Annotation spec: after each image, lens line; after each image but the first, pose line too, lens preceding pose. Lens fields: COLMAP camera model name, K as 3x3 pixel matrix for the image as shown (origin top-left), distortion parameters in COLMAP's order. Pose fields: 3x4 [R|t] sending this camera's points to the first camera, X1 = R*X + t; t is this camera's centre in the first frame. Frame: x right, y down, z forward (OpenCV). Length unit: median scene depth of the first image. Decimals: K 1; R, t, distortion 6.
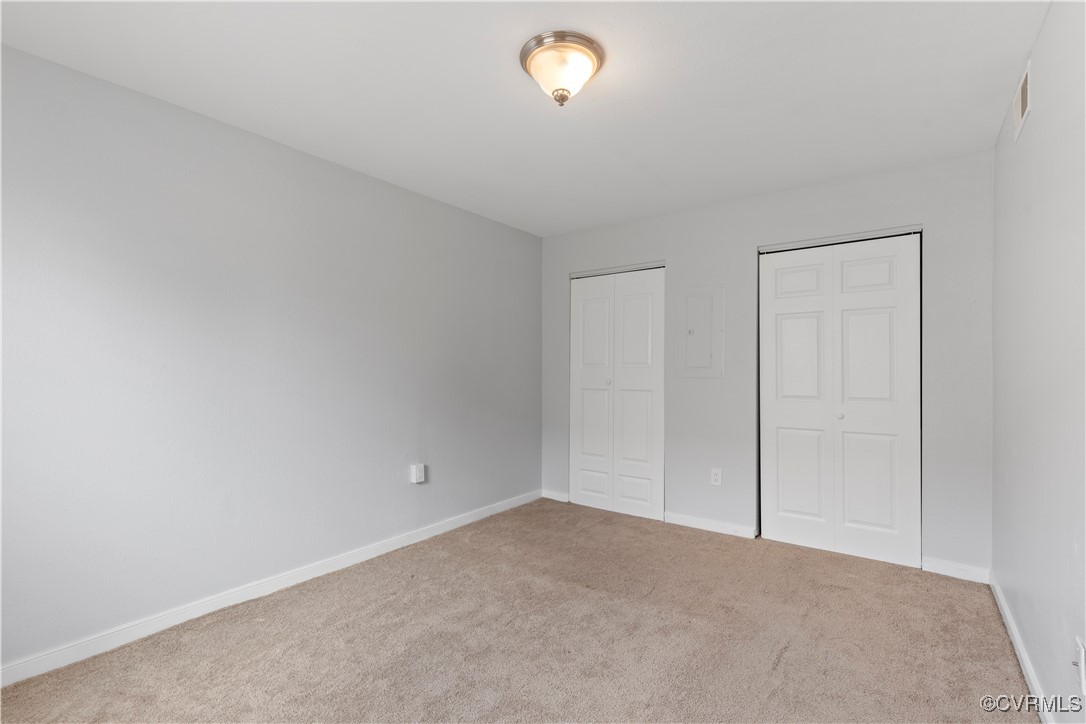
lens RADIAL K [[498.2, 0, 544.5], [0, 498.2, 368.6], [0, 0, 1]] dist [0.004890, 0.000293]
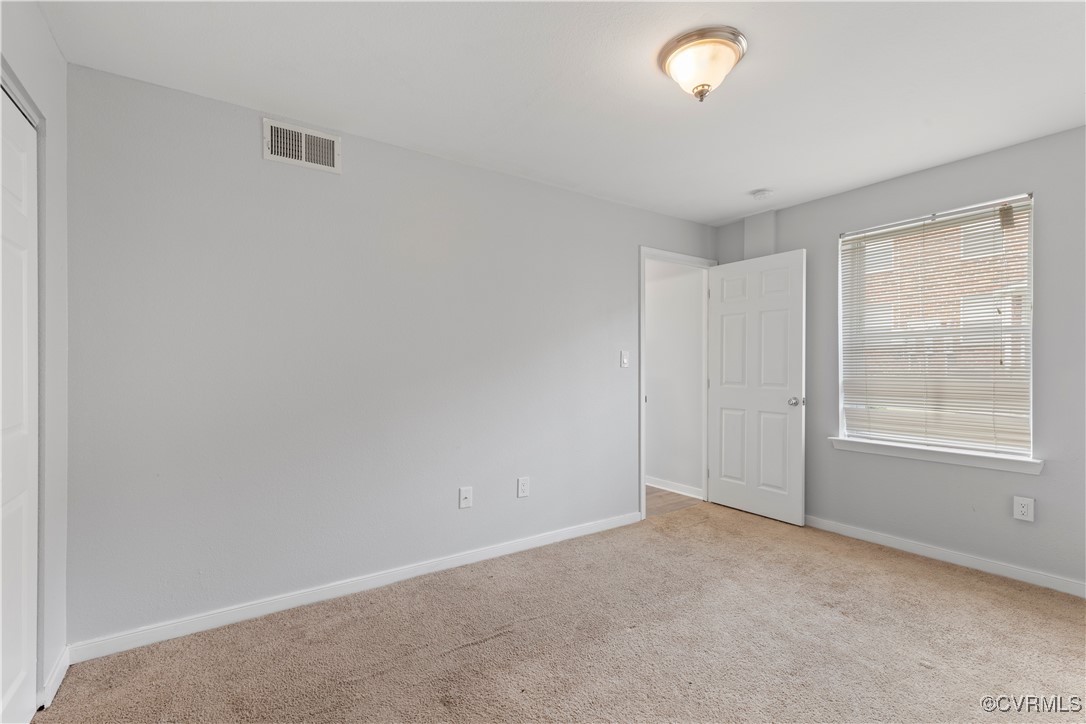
lens RADIAL K [[498.2, 0, 544.5], [0, 498.2, 368.6], [0, 0, 1]] dist [0.004890, 0.000293]
pose [[0.937334, -0.001210, -0.348430, 0.089619], [0.003893, 0.999968, 0.007000, 0.001670], [0.348410, -0.007918, 0.937309, -0.055569]]
